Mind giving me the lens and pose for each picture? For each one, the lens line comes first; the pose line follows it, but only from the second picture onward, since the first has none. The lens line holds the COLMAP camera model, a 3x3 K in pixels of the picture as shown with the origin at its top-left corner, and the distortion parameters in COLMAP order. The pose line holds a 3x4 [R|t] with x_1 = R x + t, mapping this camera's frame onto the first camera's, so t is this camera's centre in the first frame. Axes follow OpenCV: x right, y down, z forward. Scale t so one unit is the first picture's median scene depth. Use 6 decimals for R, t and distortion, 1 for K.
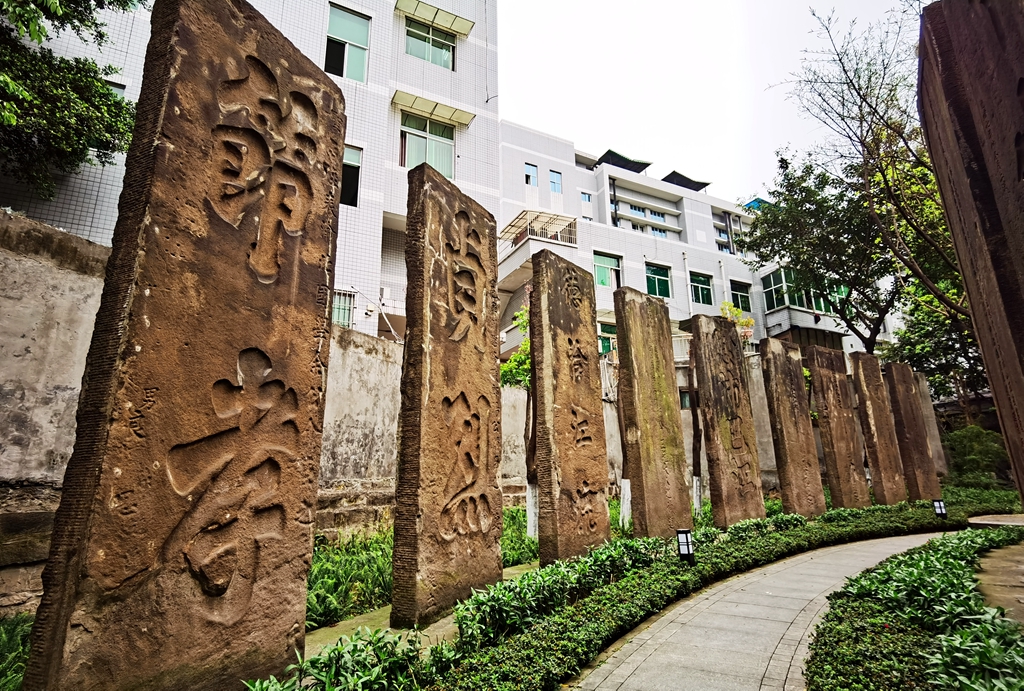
lens RADIAL K [[534.0, 0, 512.0], [0, 534.0, 324.1], [0, 0, 1]] dist [-0.025258, 0.025453]
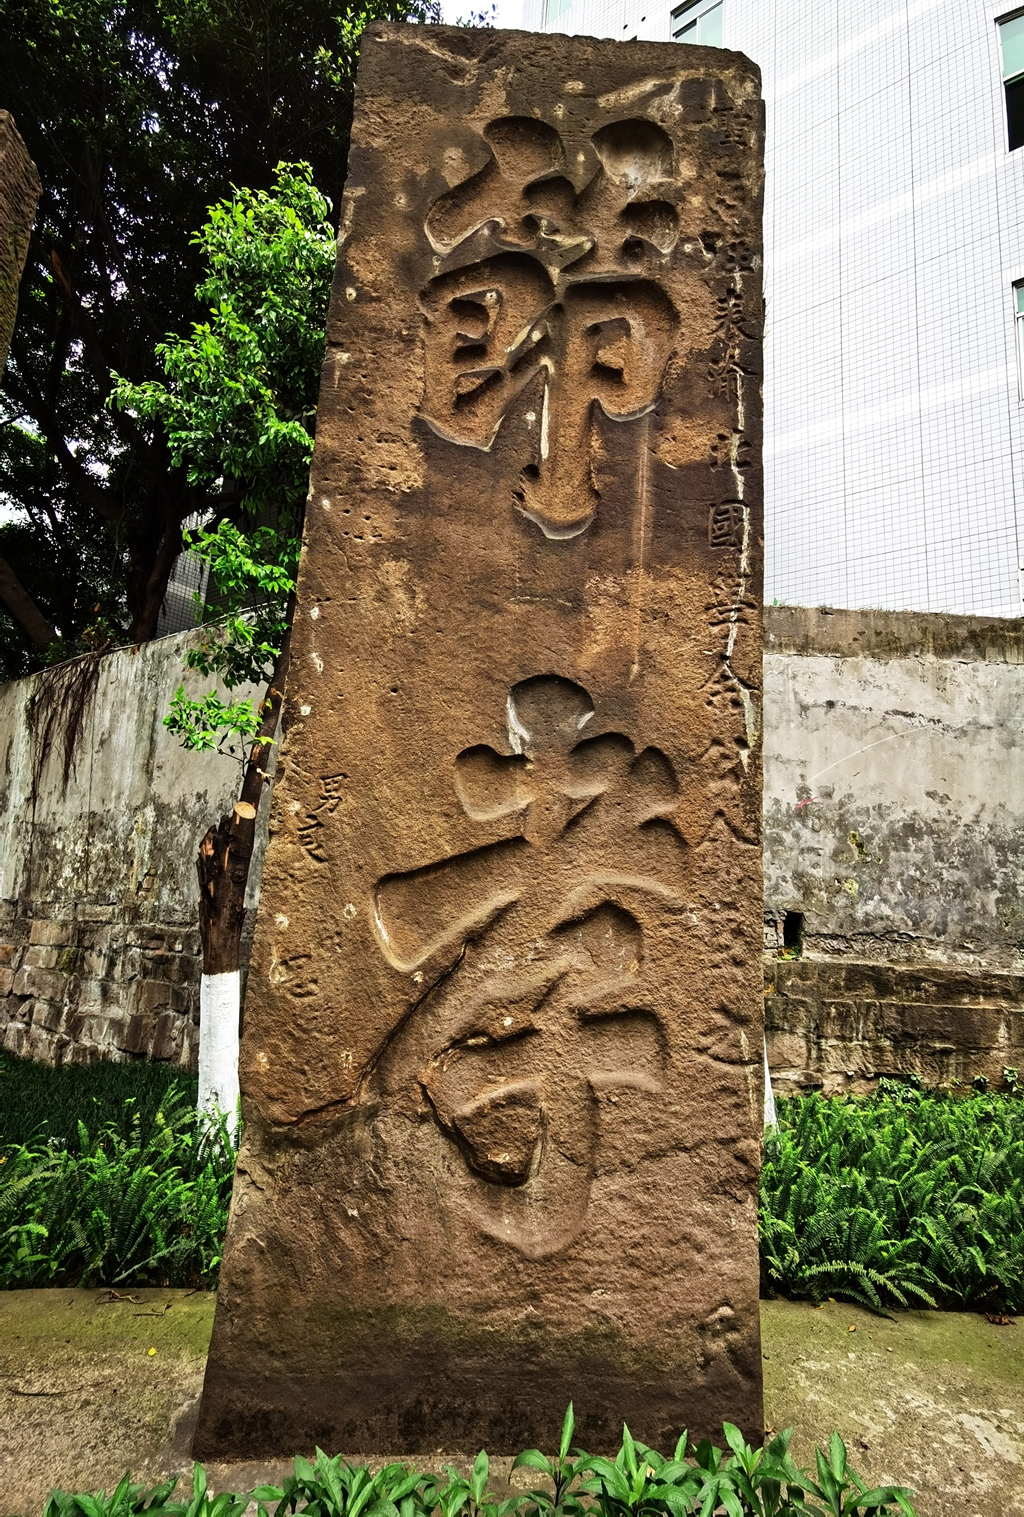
lens RADIAL K [[791.8, 0, 514.9], [0, 791.8, 769.1], [0, 0, 1]] dist [0.004211, -0.000196]
pose [[0.448239, -0.133664, -0.883864, 0.107483], [0.198935, 0.978878, -0.047146, 0.145902], [0.871497, -0.154698, 0.465362, 0.595989]]
